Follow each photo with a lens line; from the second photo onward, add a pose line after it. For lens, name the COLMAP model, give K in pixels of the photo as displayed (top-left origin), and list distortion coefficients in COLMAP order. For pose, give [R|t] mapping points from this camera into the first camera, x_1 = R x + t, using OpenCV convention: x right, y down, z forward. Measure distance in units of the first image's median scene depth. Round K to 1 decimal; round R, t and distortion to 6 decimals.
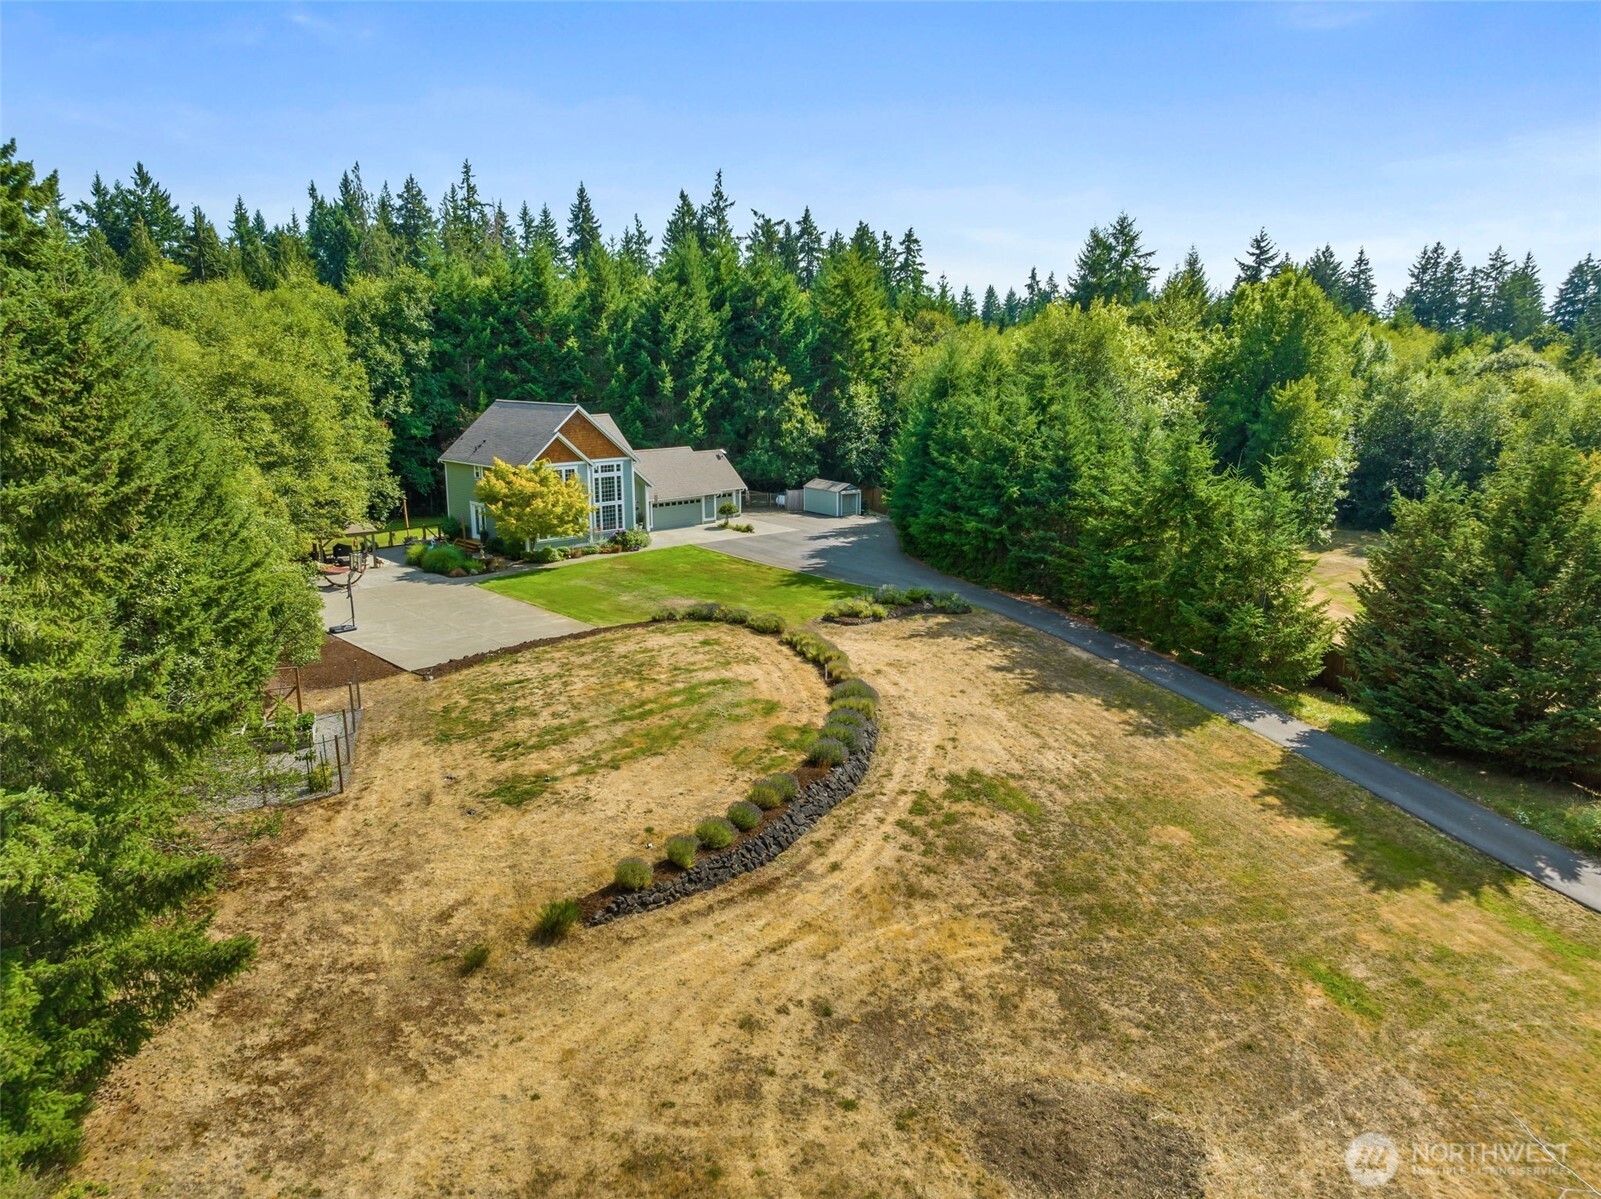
lens RADIAL K [[1105.7, 0, 800.5], [0, 1105.7, 599.5], [0, 0, 1]] dist [-0.047129, 0.001047]
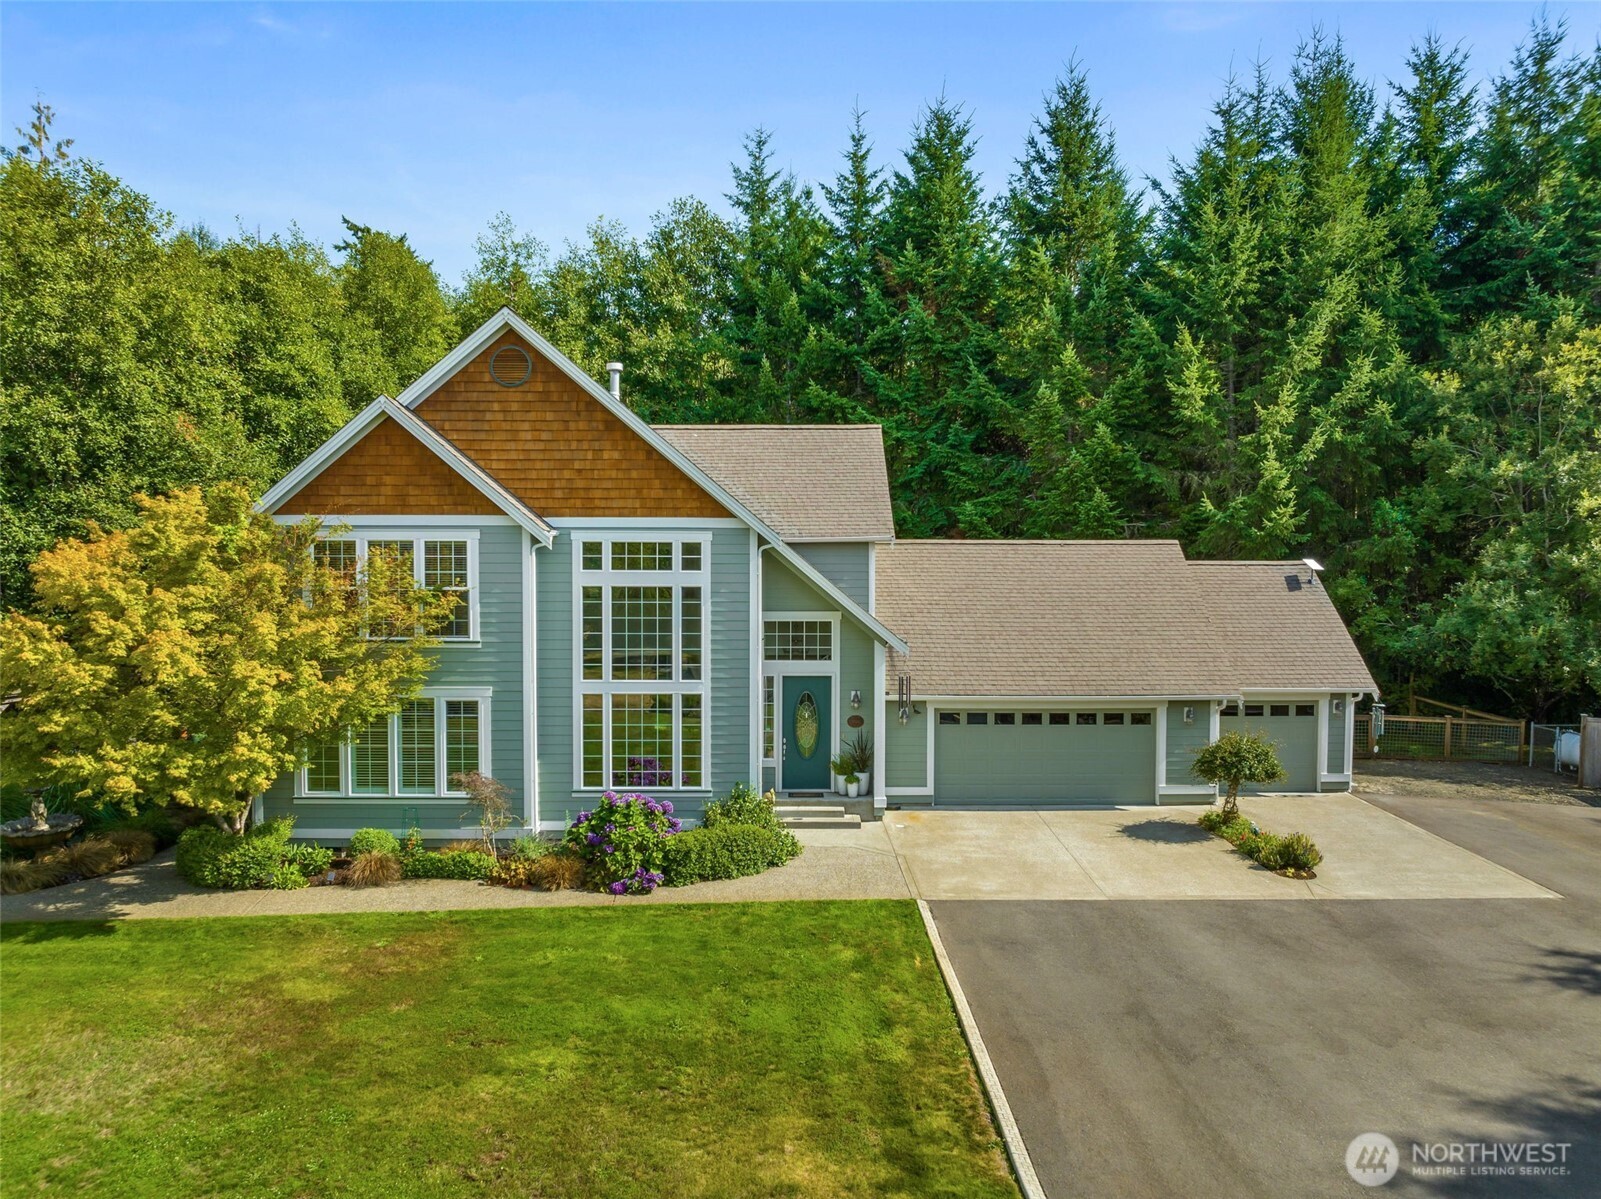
lens RADIAL K [[1105.7, 0, 800.5], [0, 1105.7, 599.5], [0, 0, 1]] dist [-0.047129, 0.001047]
pose [[0.735979, 0.020118, -0.676705, 0.030432], [-0.146592, 0.980580, -0.130281, -0.071320], [0.660942, 0.195084, 0.724636, 0.751261]]
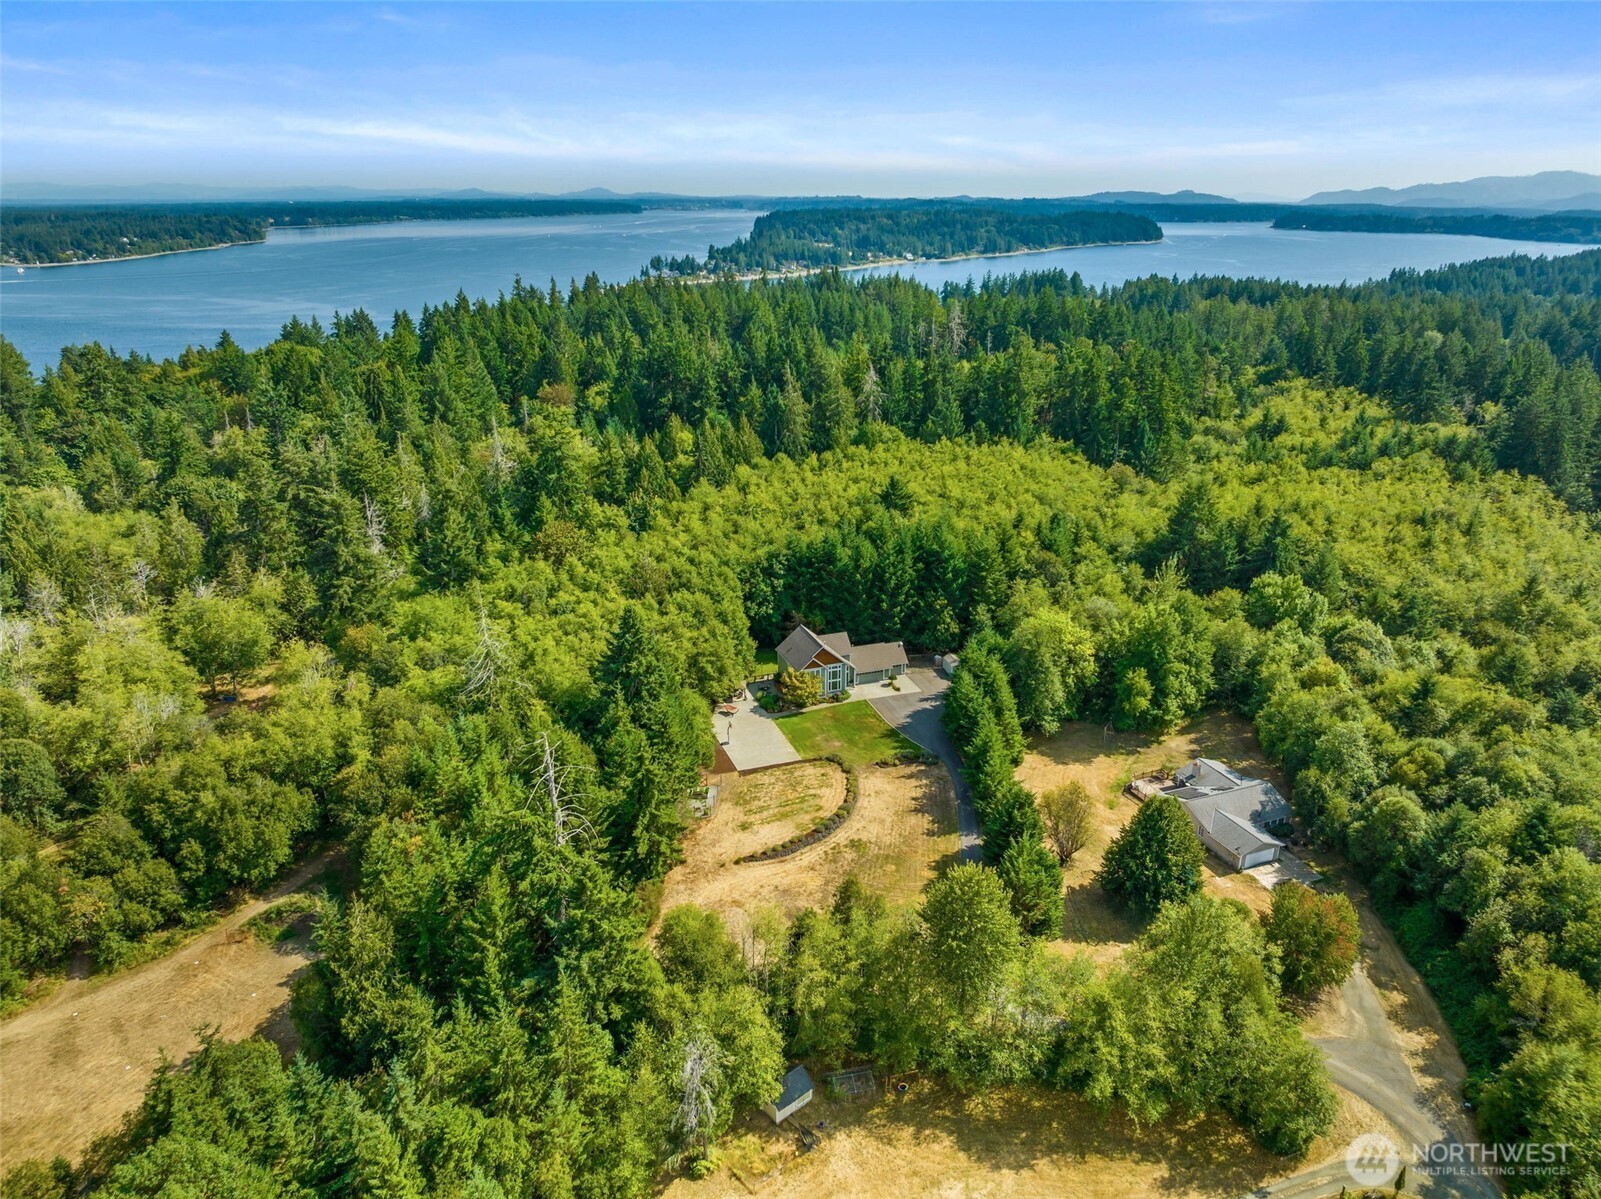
lens RADIAL K [[1105.7, 0, 800.5], [0, 1105.7, 599.5], [0, 0, 1]] dist [-0.047129, 0.001047]
pose [[0.915047, 0.146525, -0.375792, 0.614635], [-0.093095, 0.983250, 0.156696, -0.596129], [0.392457, -0.108400, 0.913360, -1.193938]]
